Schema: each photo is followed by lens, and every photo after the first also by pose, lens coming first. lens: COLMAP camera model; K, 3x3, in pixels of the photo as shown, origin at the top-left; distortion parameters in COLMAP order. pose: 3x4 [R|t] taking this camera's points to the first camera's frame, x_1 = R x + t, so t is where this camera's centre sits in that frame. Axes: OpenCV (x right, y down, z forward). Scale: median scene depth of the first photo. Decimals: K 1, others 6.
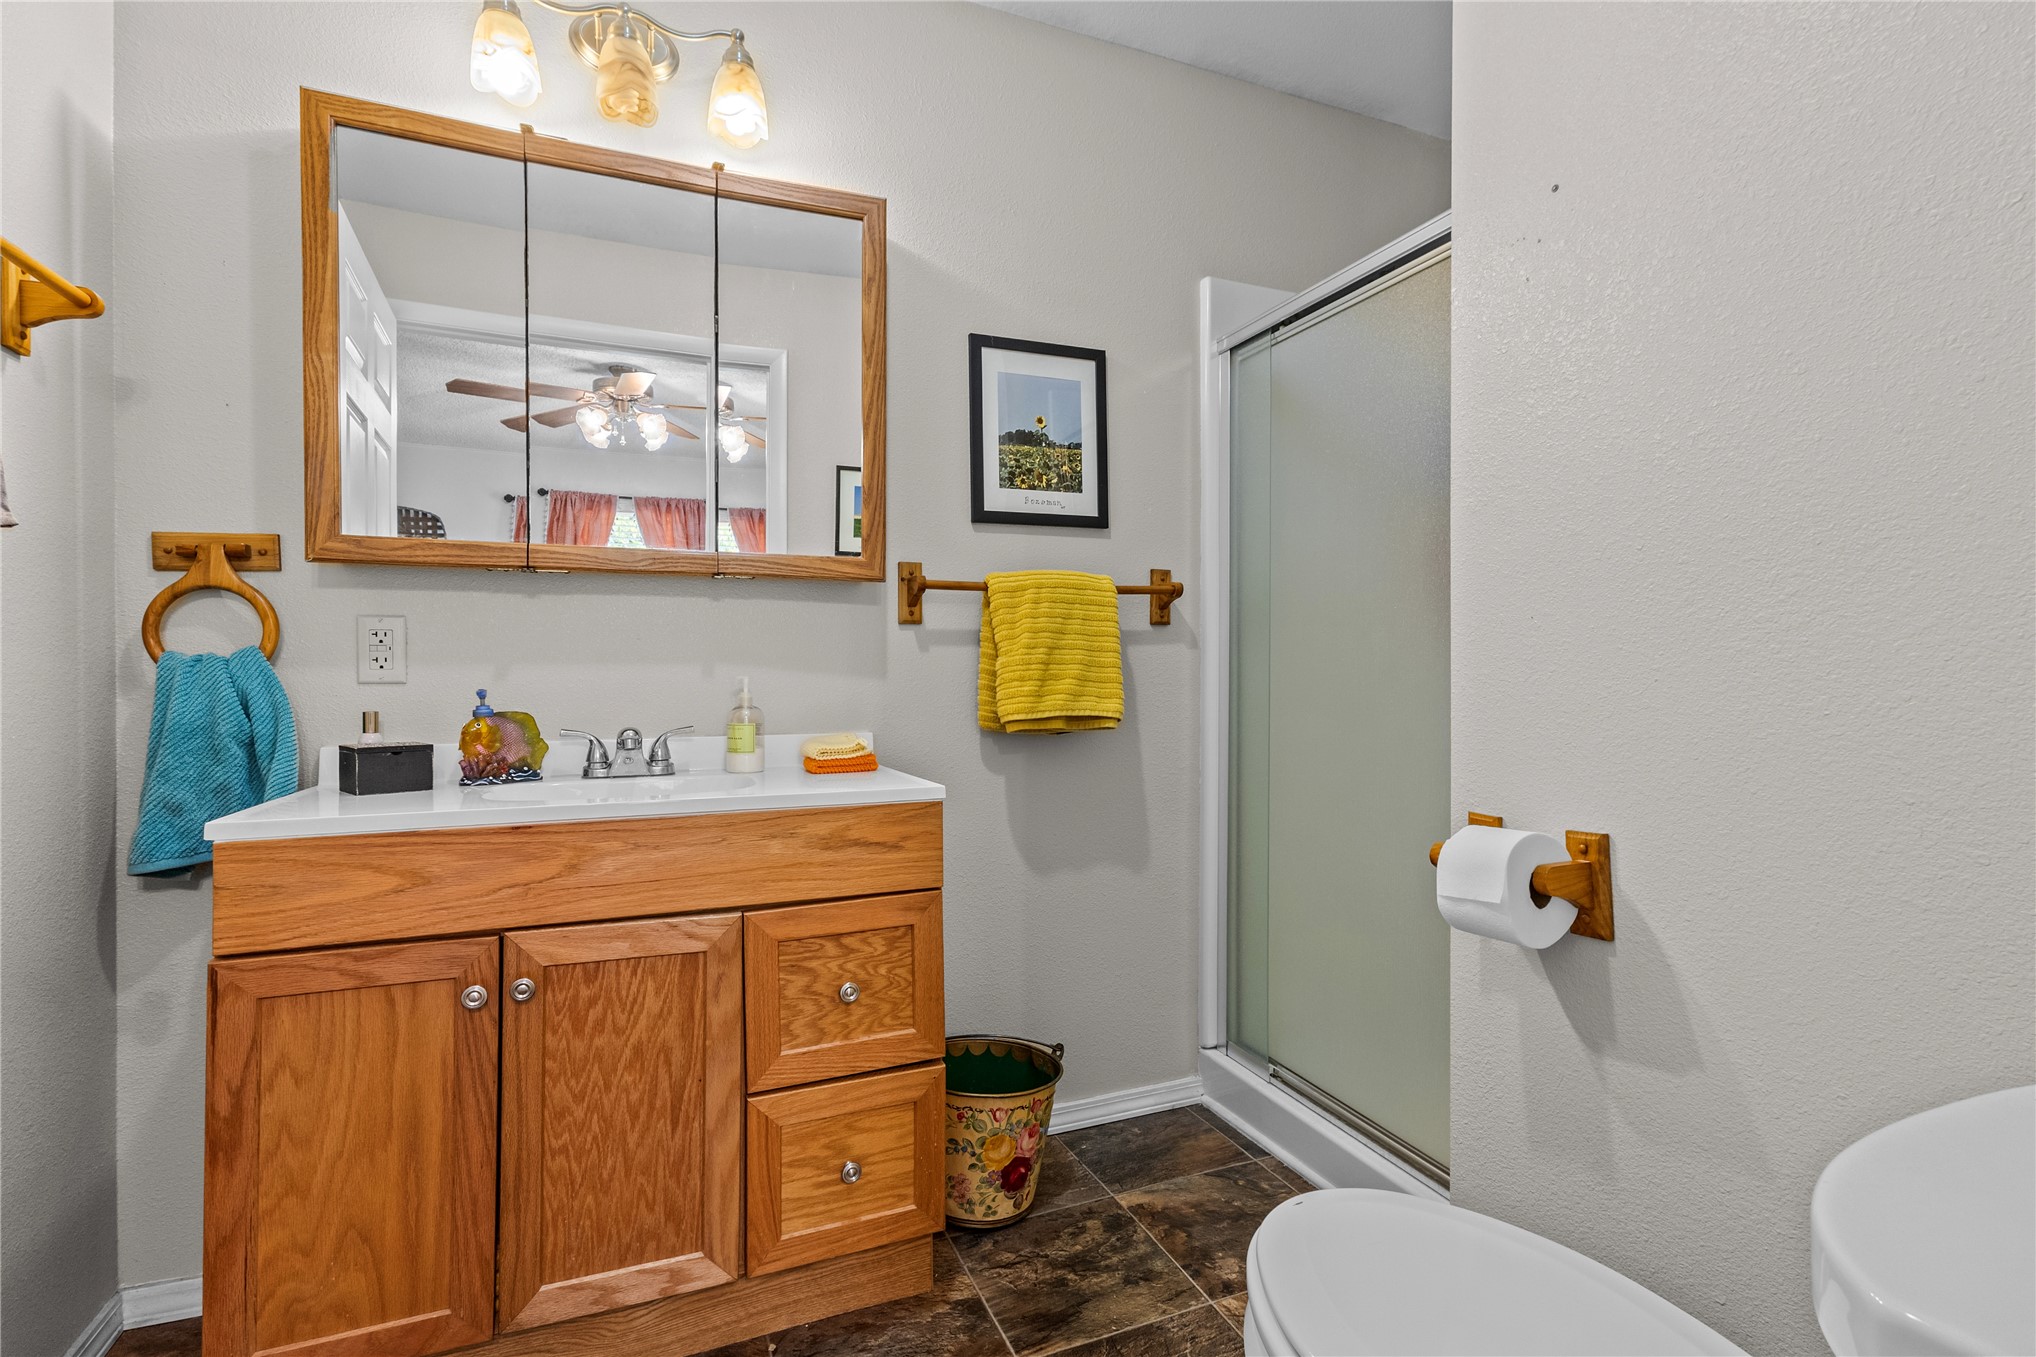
lens RADIAL K [[953.2, 0, 1029.1], [0, 953.2, 685.6], [0, 0, 1]] dist [0.000692, 0.002888]
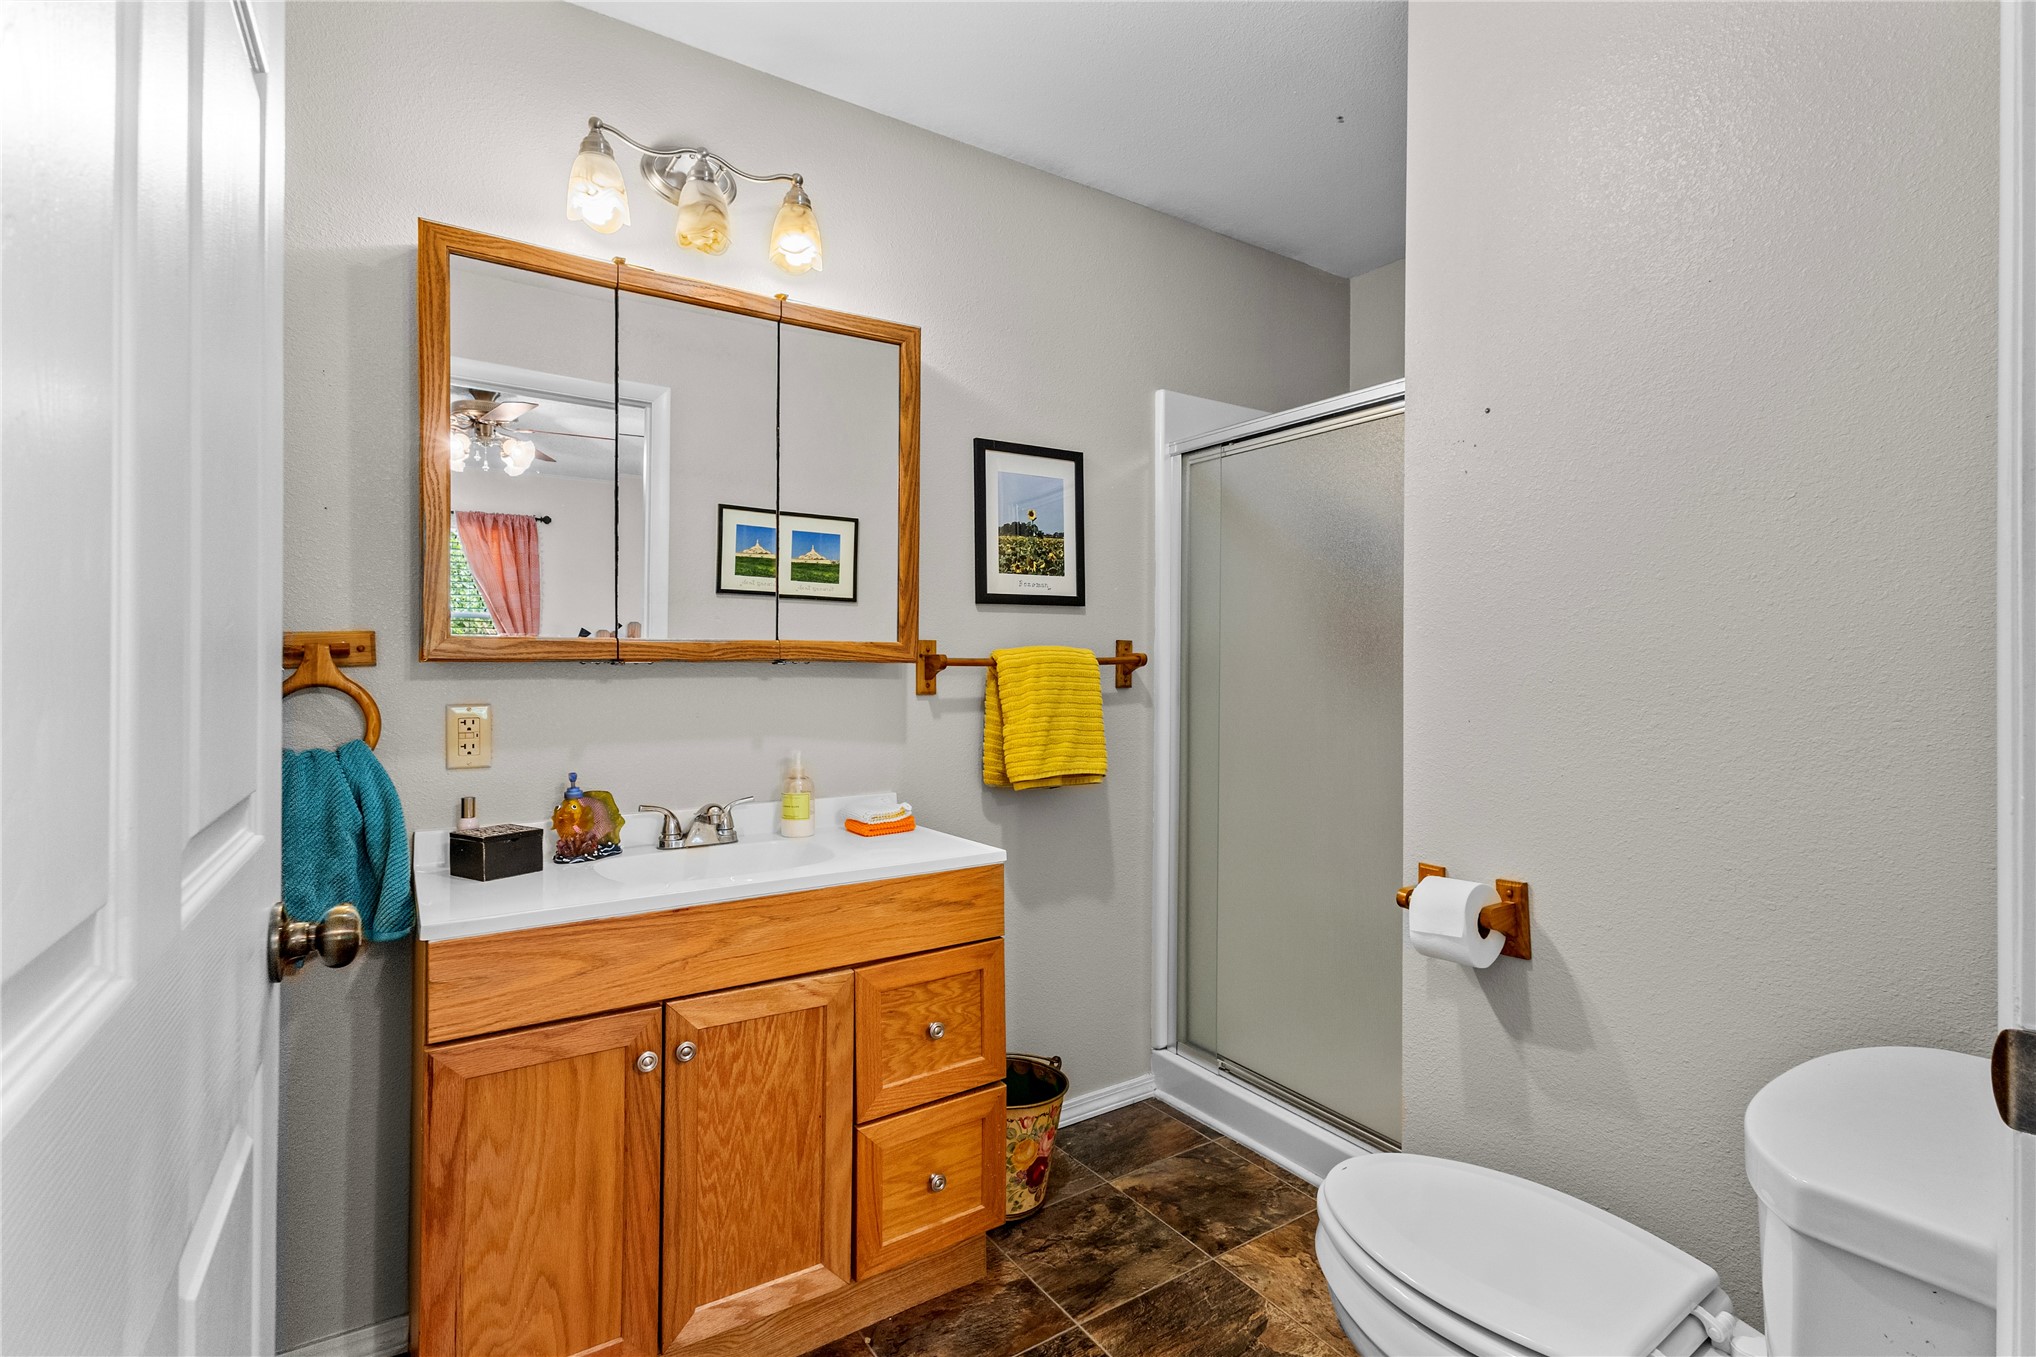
lens RADIAL K [[953.2, 0, 1037.7], [0, 953.2, 679.0], [0, 0, 1]] dist [0.000692, 0.002888]
pose [[0.980662, 0.001343, 0.195703, -0.269987], [-0.001236, 0.999999, -0.000667, -0.103284], [-0.195703, 0.000413, 0.980663, -0.167111]]
